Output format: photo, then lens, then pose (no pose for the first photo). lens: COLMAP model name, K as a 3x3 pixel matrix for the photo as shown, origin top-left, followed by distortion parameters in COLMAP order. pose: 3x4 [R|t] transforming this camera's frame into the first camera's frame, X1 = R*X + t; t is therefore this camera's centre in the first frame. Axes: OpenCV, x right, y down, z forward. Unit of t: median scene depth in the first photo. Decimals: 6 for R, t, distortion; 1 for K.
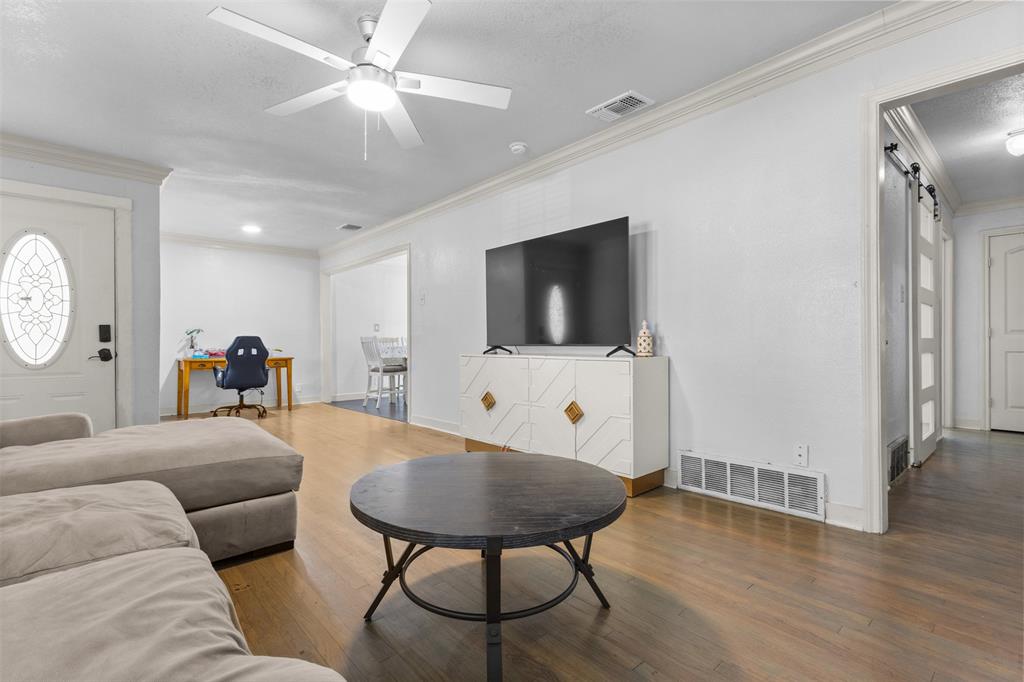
lens RADIAL K [[474.5, 0, 516.2], [0, 474.5, 343.9], [0, 0, 1]] dist [0.000880, -0.000138]
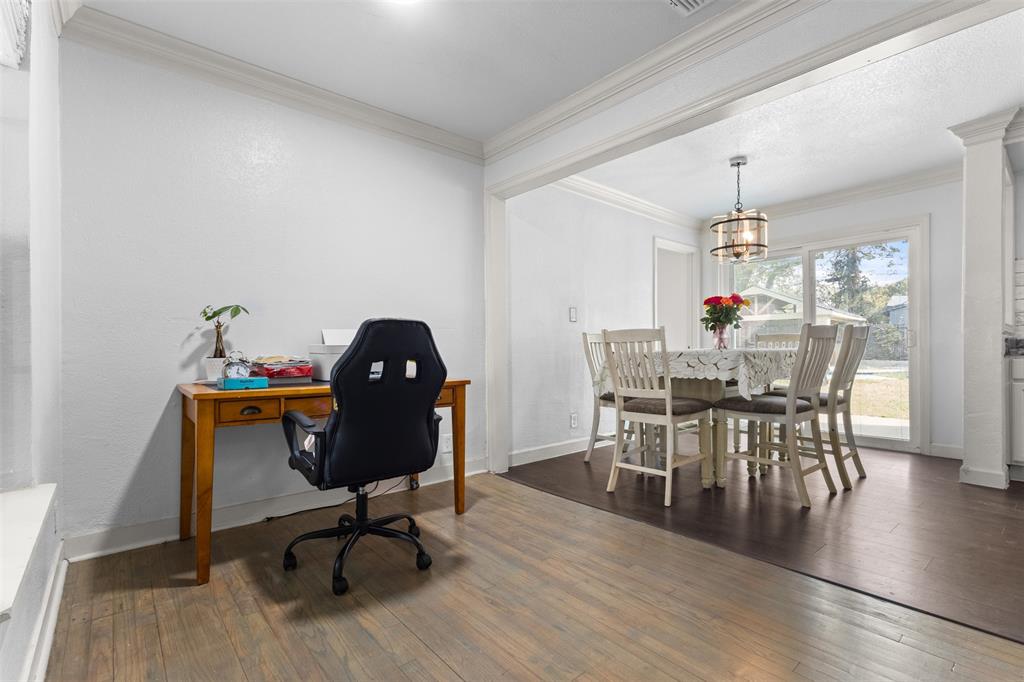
lens RADIAL K [[474.5, 0, 511.2], [0, 474.5, 349.8], [0, 0, 1]] dist [0.000880, -0.000138]
pose [[0.999594, -0.002582, -0.028379, -0.469258], [0.002697, 0.999988, 0.003987, 0.002763], [0.028368, -0.004062, 0.999589, 0.672485]]
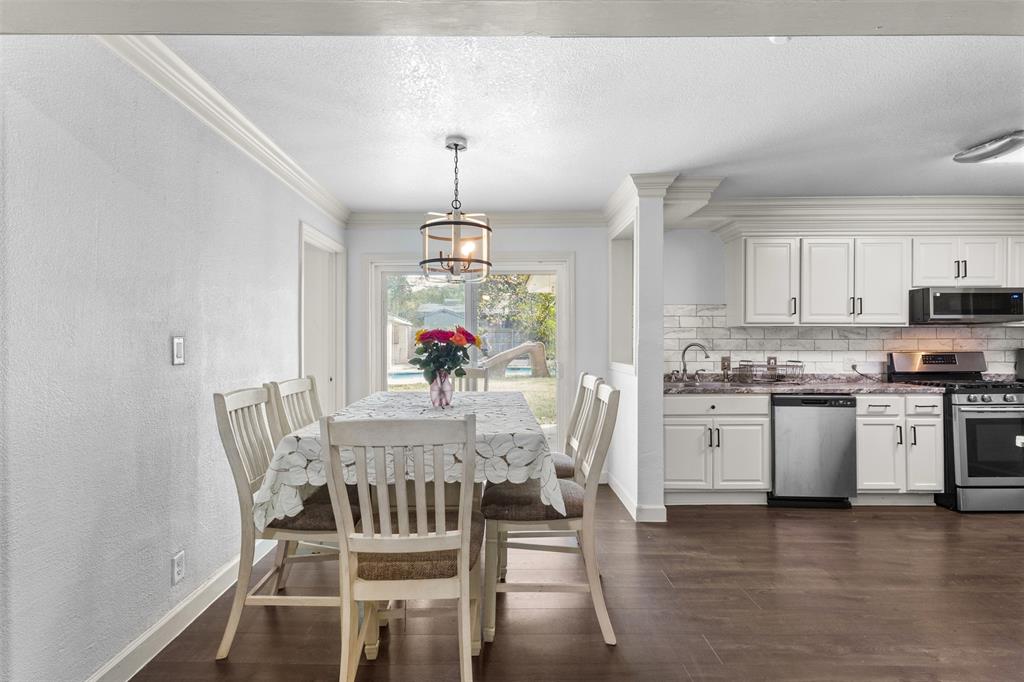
lens RADIAL K [[474.5, 0, 488.3], [0, 474.5, 340.2], [0, 0, 1]] dist [0.000880, -0.000138]
pose [[0.675984, 0.004217, 0.736904, -0.498366], [-0.003975, 0.999990, -0.002076, -0.051200], [-0.736905, -0.001525, 0.675994, 0.966794]]
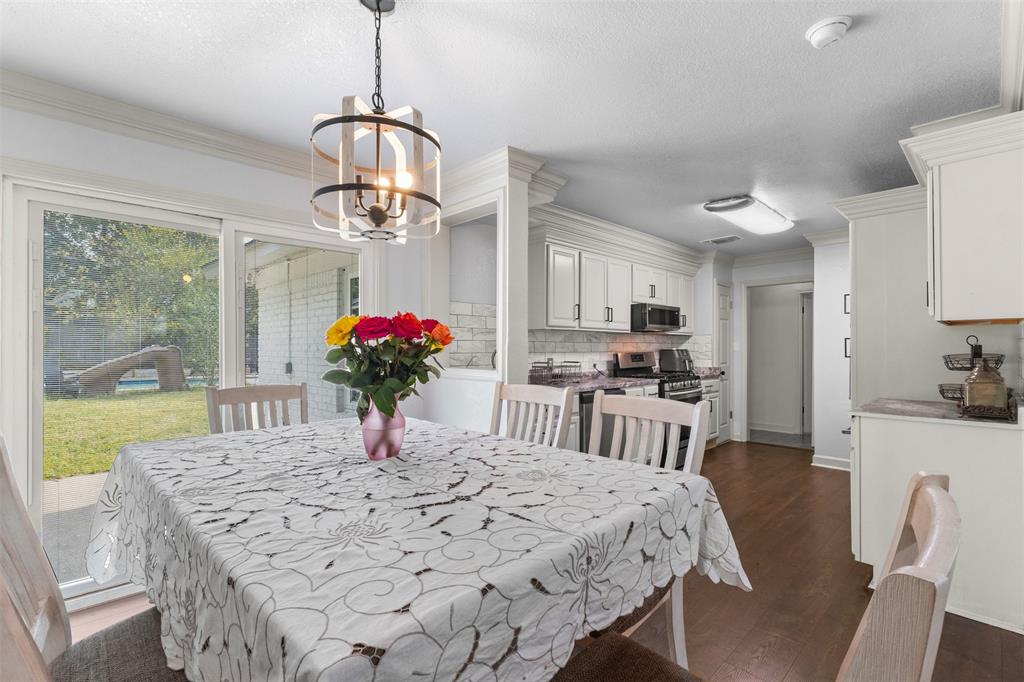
lens RADIAL K [[474.5, 0, 507.0], [0, 474.5, 344.6], [0, 0, 1]] dist [0.000880, -0.000138]
pose [[-0.049417, 0.005316, 0.998764, -0.450897], [-0.005699, 0.999968, -0.005604, -0.046940], [-0.998762, -0.005969, -0.049385, 1.226606]]
